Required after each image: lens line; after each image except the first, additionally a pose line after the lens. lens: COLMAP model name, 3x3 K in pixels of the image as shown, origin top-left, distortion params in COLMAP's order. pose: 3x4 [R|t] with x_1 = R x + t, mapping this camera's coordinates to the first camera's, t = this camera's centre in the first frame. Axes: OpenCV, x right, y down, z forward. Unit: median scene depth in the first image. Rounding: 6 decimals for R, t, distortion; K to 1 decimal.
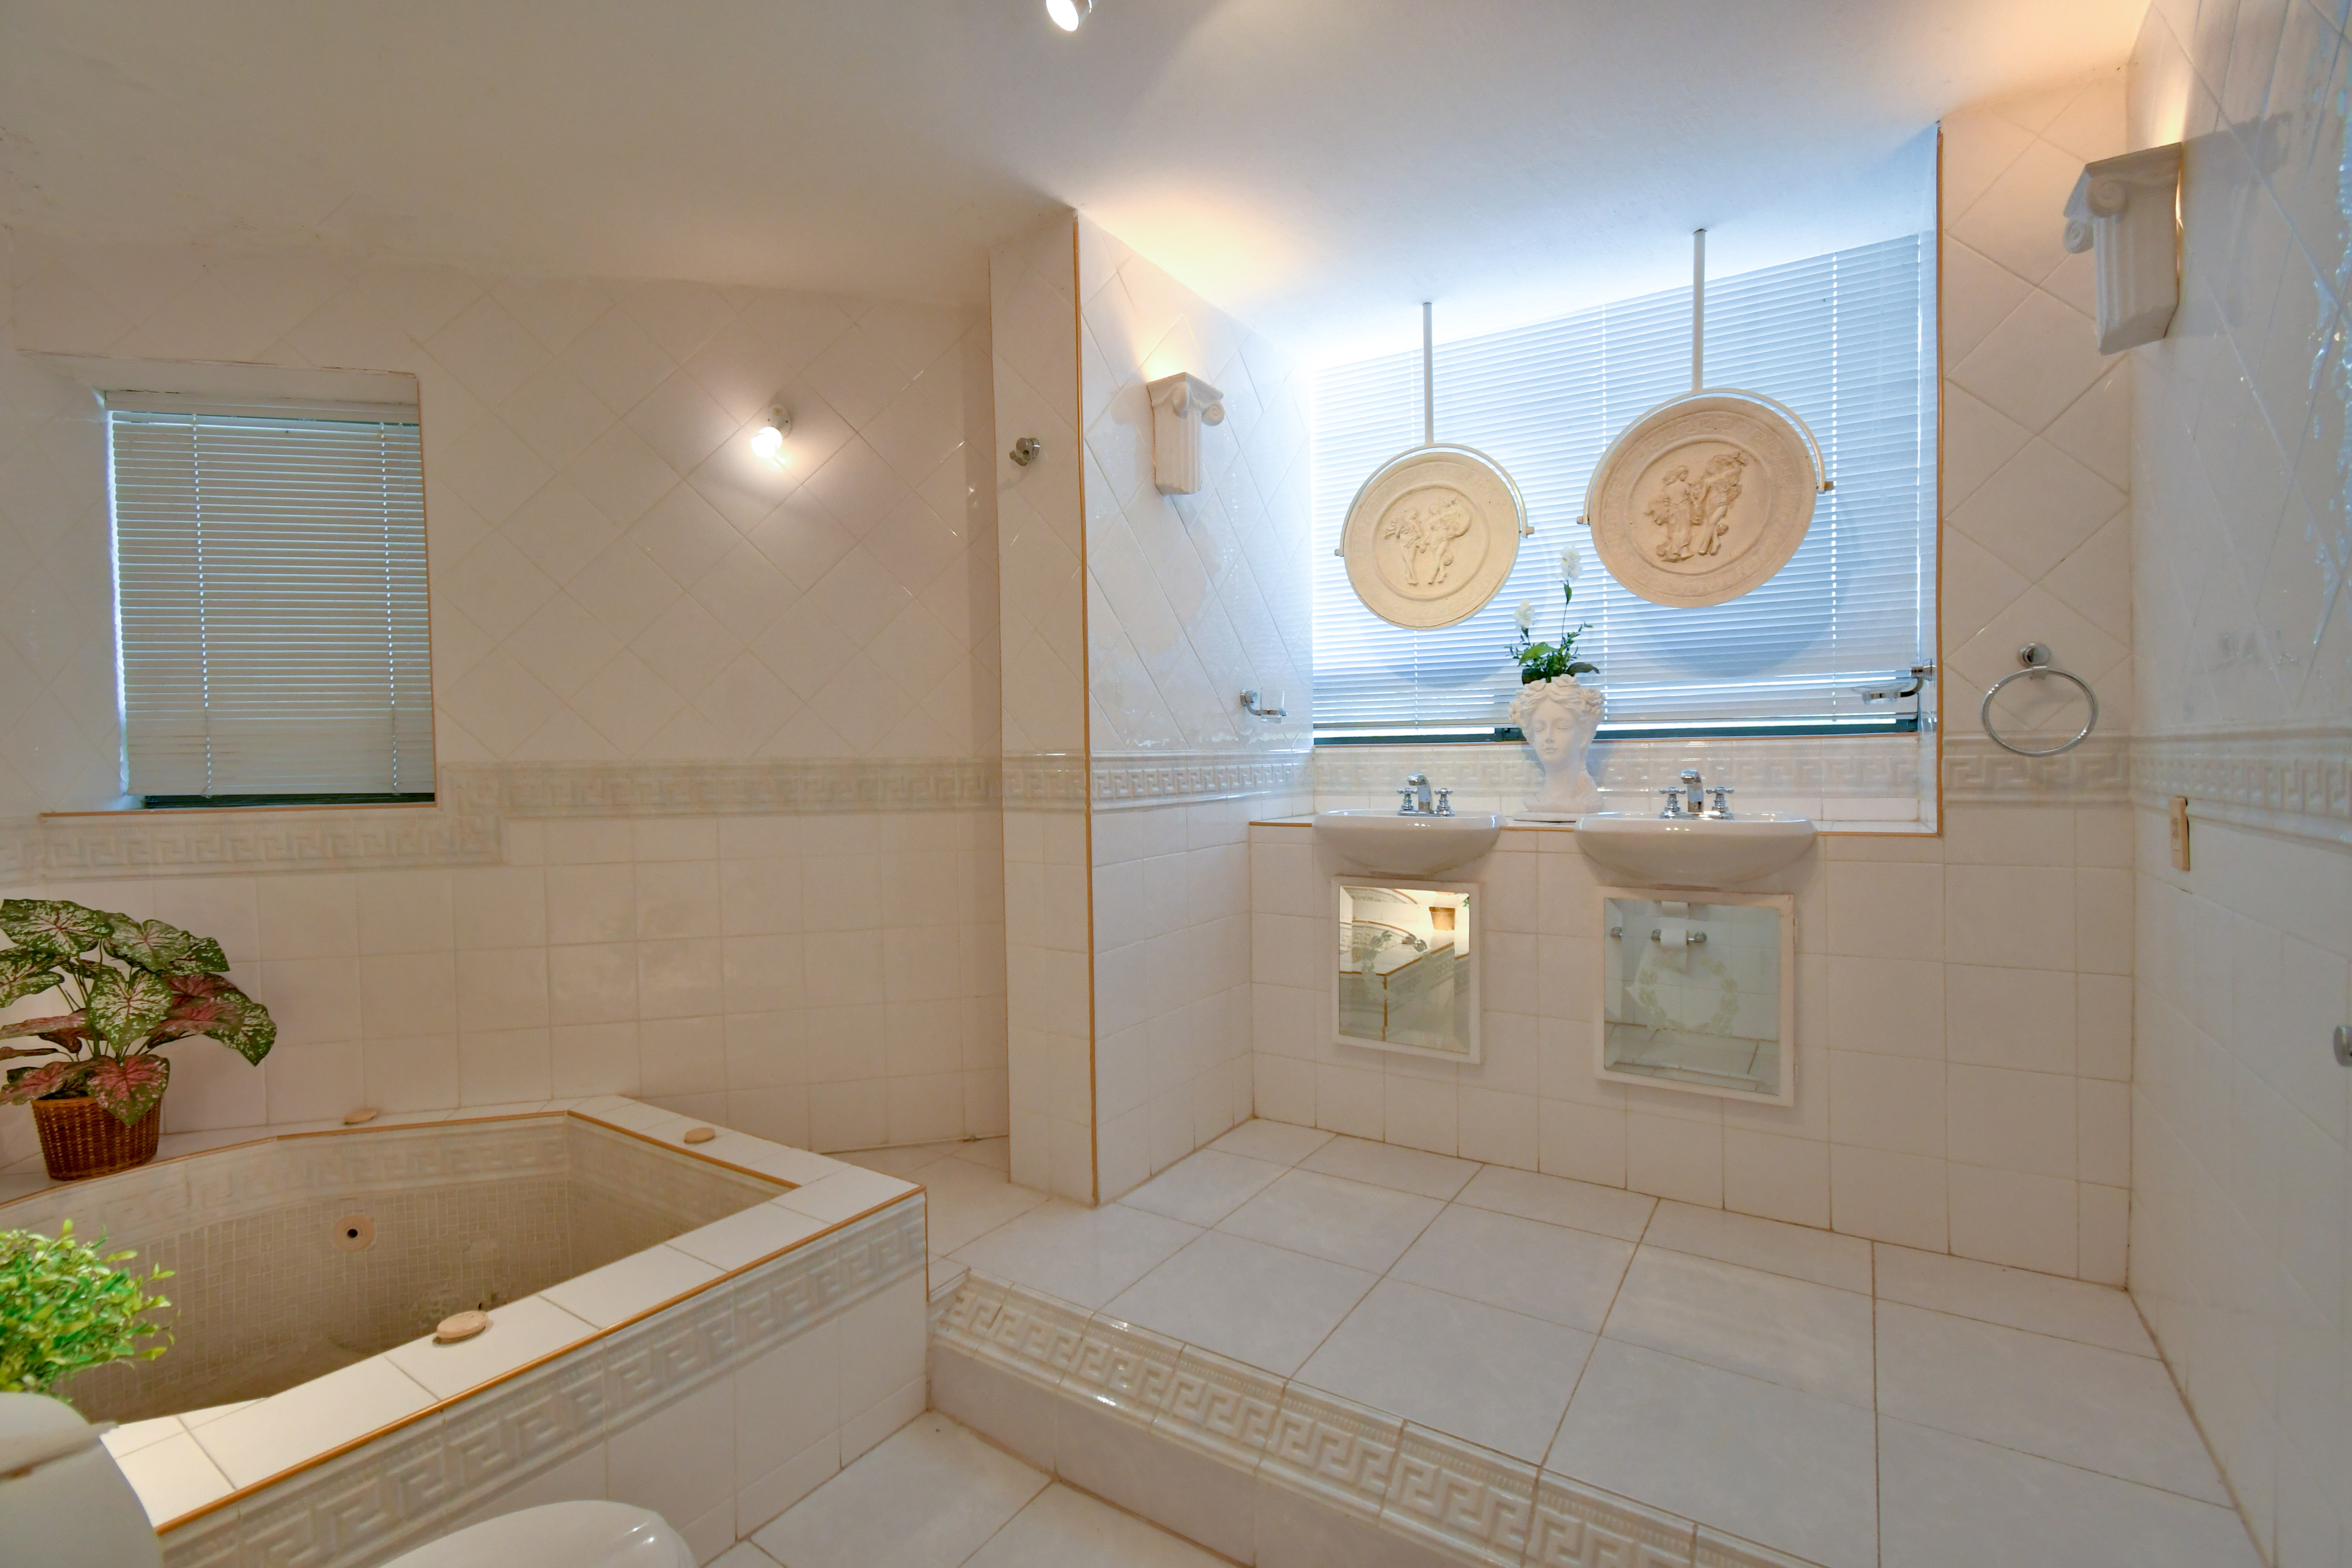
lens RADIAL K [[1033.5, 0, 1155.4], [0, 1033.5, 797.5], [0, 0, 1]] dist [0.006356, -0.003169]
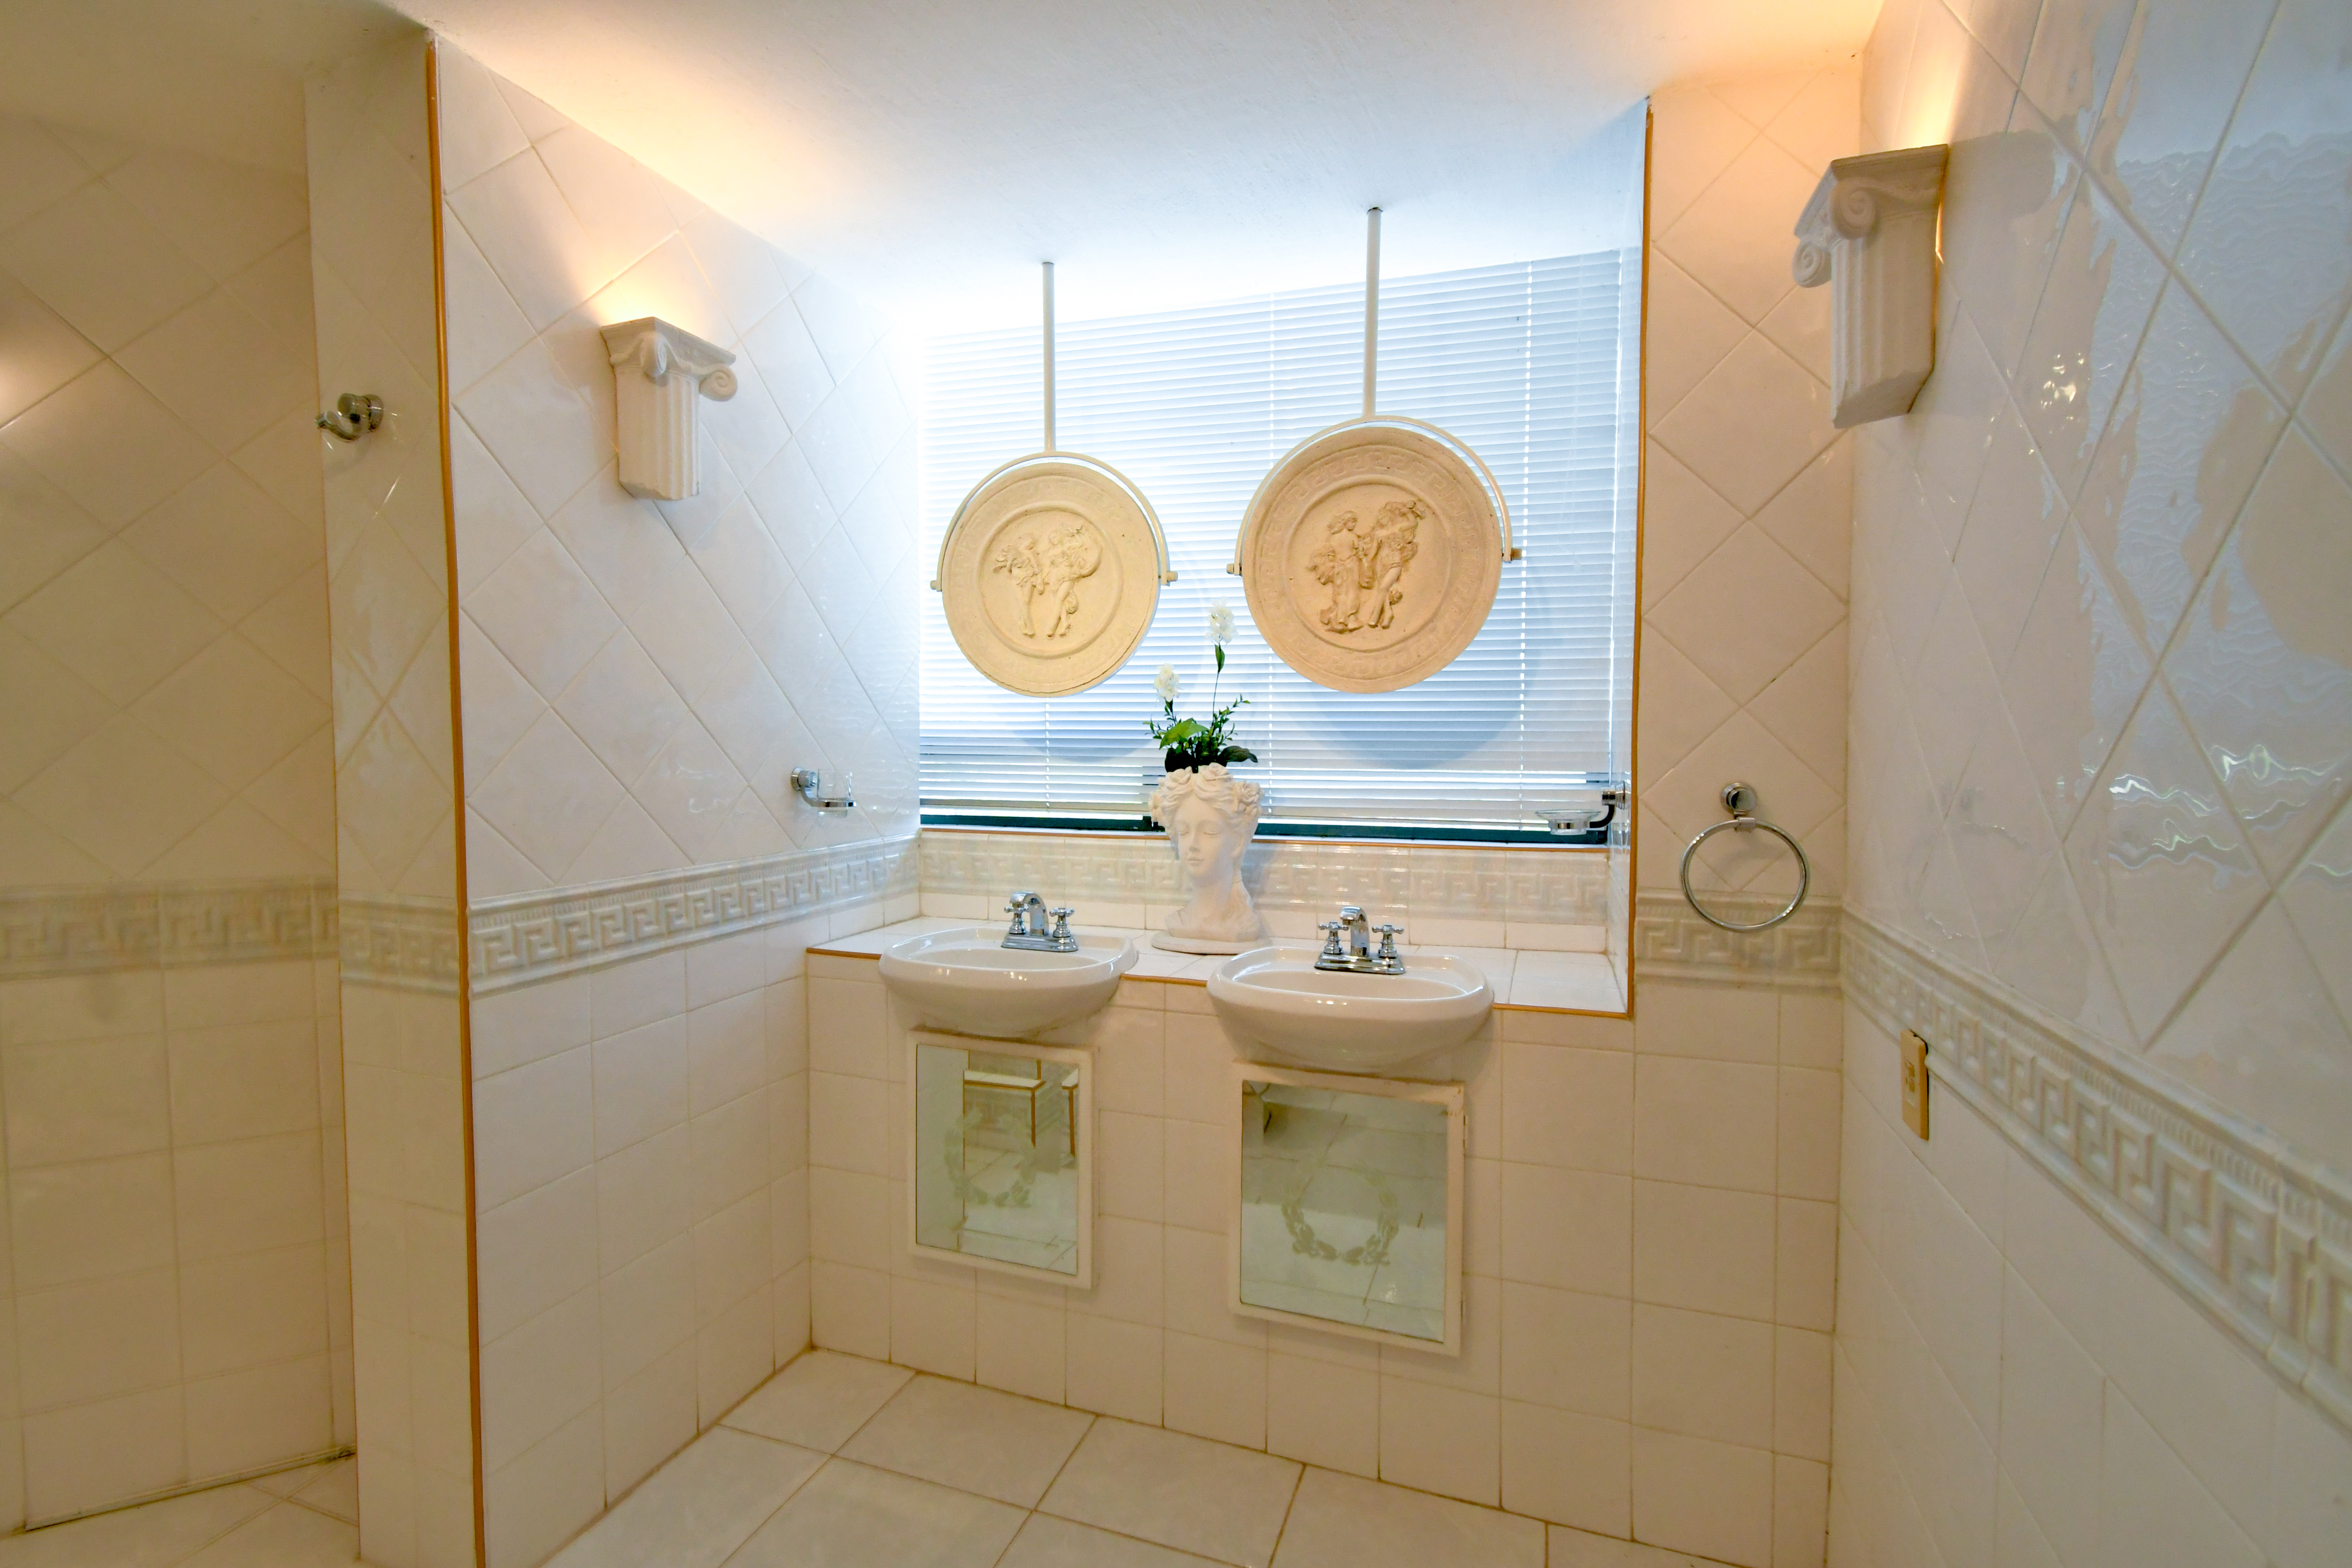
lens RADIAL K [[1033.5, 0, 1163.4], [0, 1033.5, 780.5], [0, 0, 1]] dist [0.006356, -0.003169]
pose [[0.973020, 0.009381, 0.230529, 0.201179], [-0.012836, 0.999827, 0.013493, -0.130729], [-0.230363, -0.016088, 0.972972, 0.281339]]
